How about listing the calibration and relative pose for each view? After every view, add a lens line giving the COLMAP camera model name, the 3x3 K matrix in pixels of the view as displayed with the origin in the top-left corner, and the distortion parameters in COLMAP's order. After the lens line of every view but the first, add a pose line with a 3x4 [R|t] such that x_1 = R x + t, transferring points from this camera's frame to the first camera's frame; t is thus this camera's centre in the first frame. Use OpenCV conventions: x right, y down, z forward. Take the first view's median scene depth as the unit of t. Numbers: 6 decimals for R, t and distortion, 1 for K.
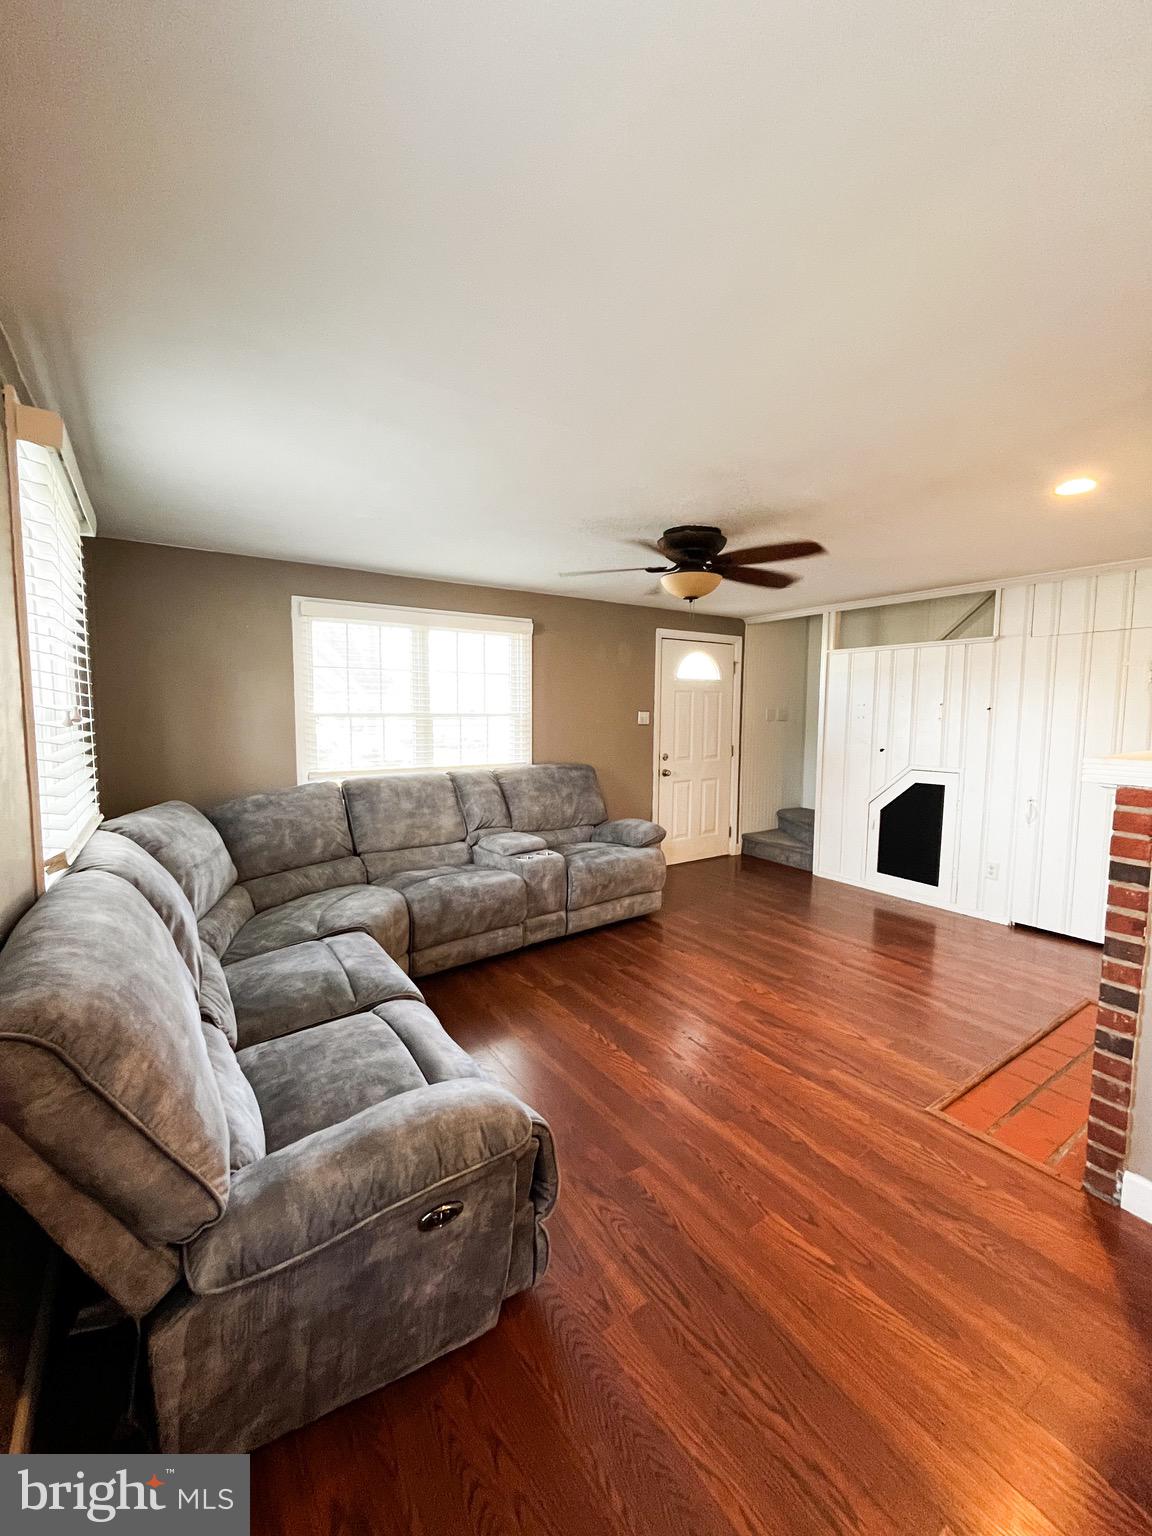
lens RADIAL K [[617.6, 0, 576.0], [0, 617.6, 768.0], [0, 0, 1]] dist [-0.002614, -0.000056]
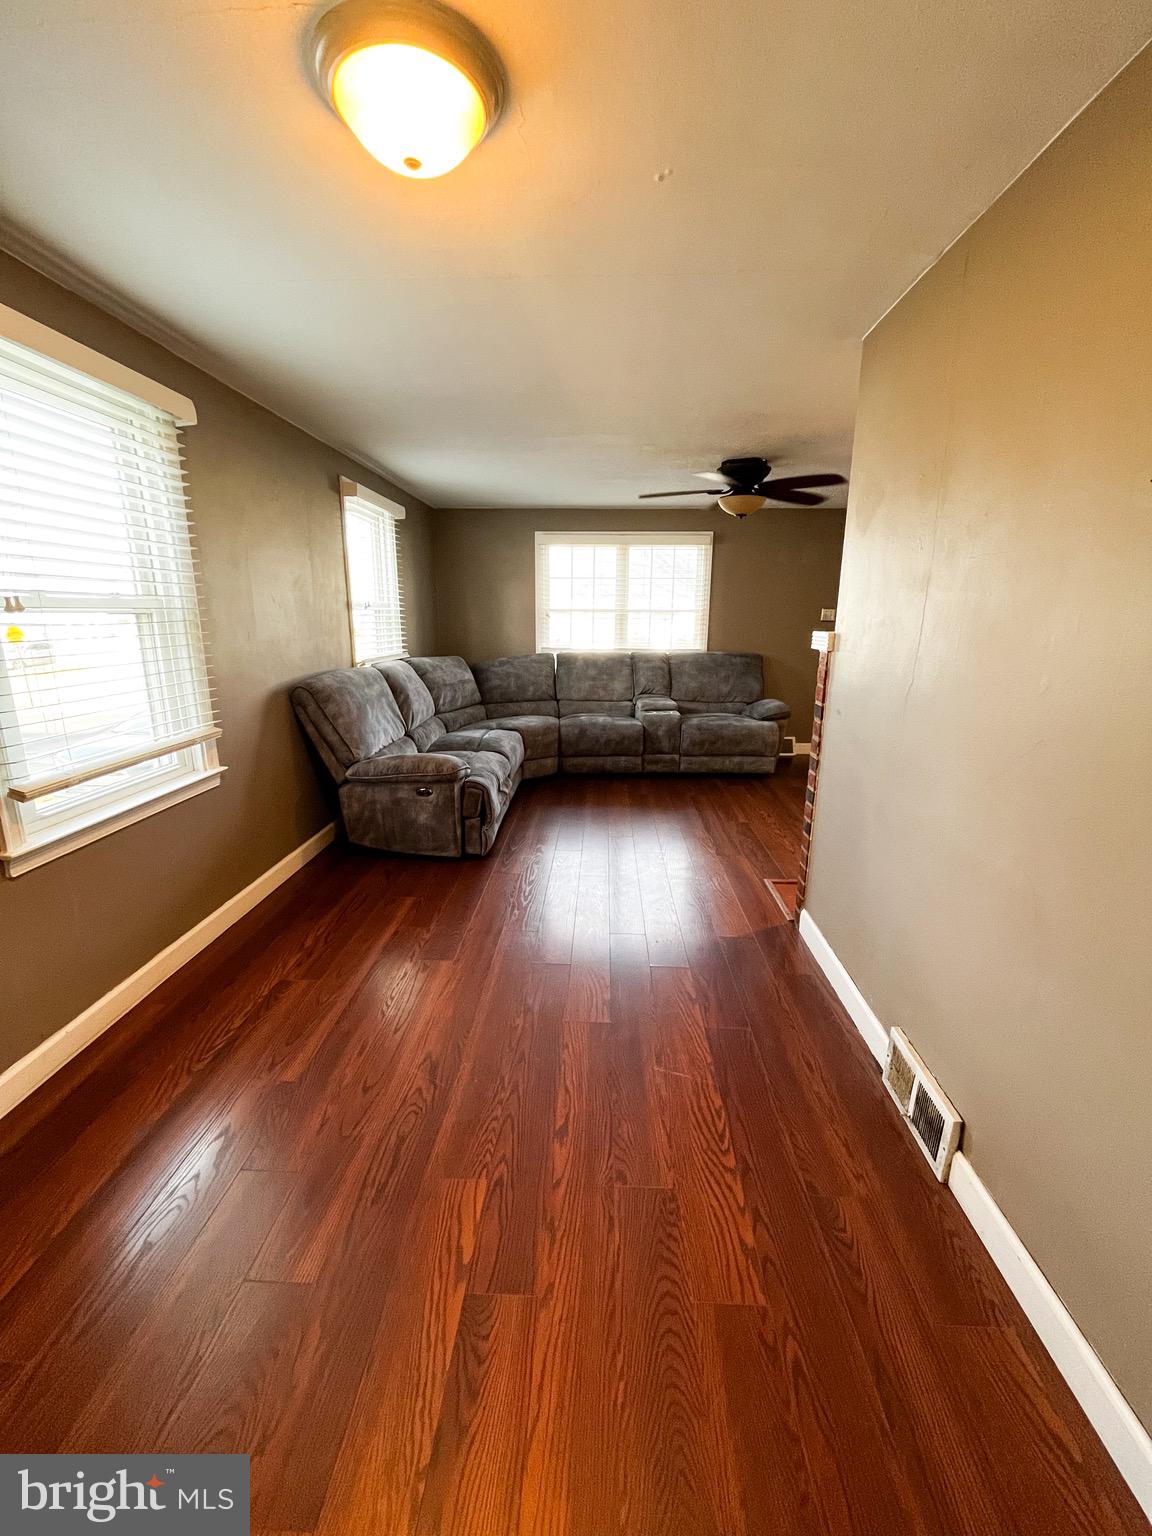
lens RADIAL K [[617.6, 0, 576.0], [0, 617.6, 768.0], [0, 0, 1]] dist [-0.002614, -0.000056]
pose [[0.809497, 0.146052, -0.568667, 0.585912], [-0.058276, 0.983770, 0.169709, 0.038808], [0.584224, -0.104239, 0.804870, -0.248466]]
